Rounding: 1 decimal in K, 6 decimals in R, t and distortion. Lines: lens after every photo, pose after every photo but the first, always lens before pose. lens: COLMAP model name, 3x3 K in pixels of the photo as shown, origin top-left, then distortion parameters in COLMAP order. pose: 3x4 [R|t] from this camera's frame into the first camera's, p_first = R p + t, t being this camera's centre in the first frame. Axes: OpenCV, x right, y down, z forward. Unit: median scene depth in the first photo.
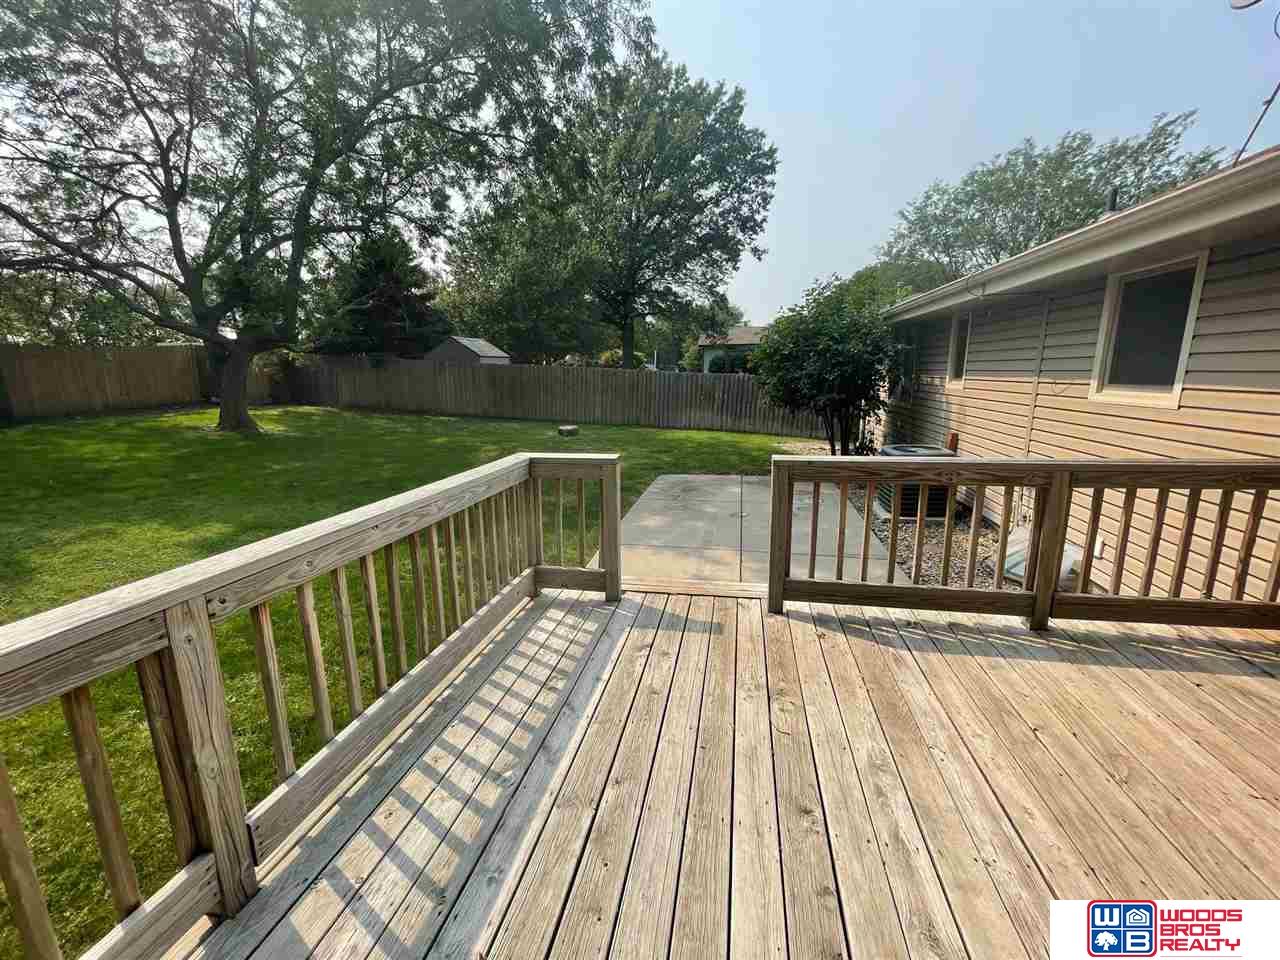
lens RADIAL K [[519.7, 0, 641.8], [0, 519.7, 476.7], [0, 0, 1]] dist [-0.001855, -0.000066]
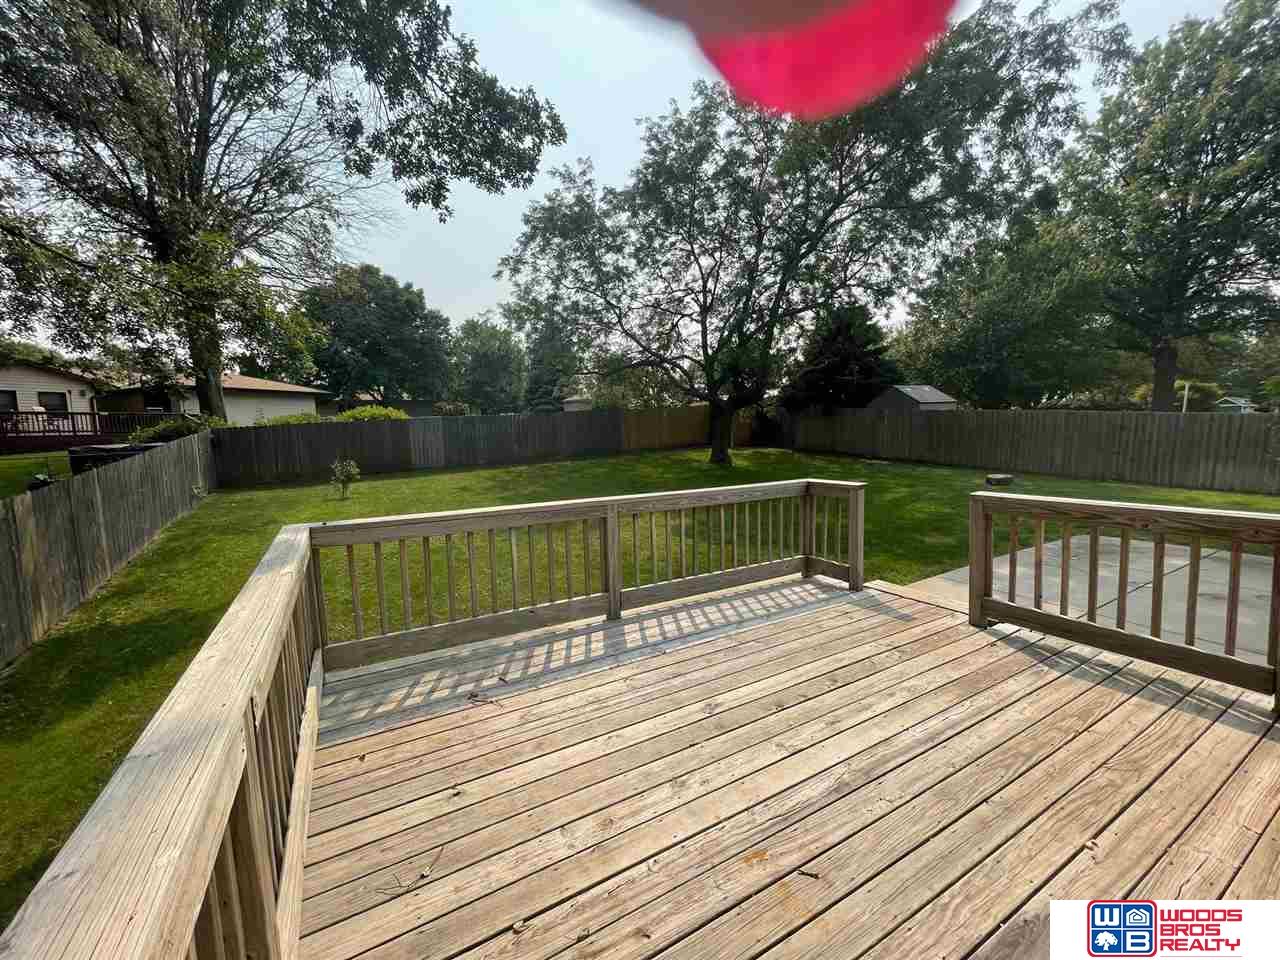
lens RADIAL K [[519.7, 0, 640.9], [0, 519.7, 478.6], [0, 0, 1]] dist [-0.001855, -0.000066]
pose [[0.654124, 0.062736, -0.753781, 0.158714], [-0.124347, 0.991915, -0.025352, 0.014087], [0.746096, 0.110313, 0.656636, -0.094517]]
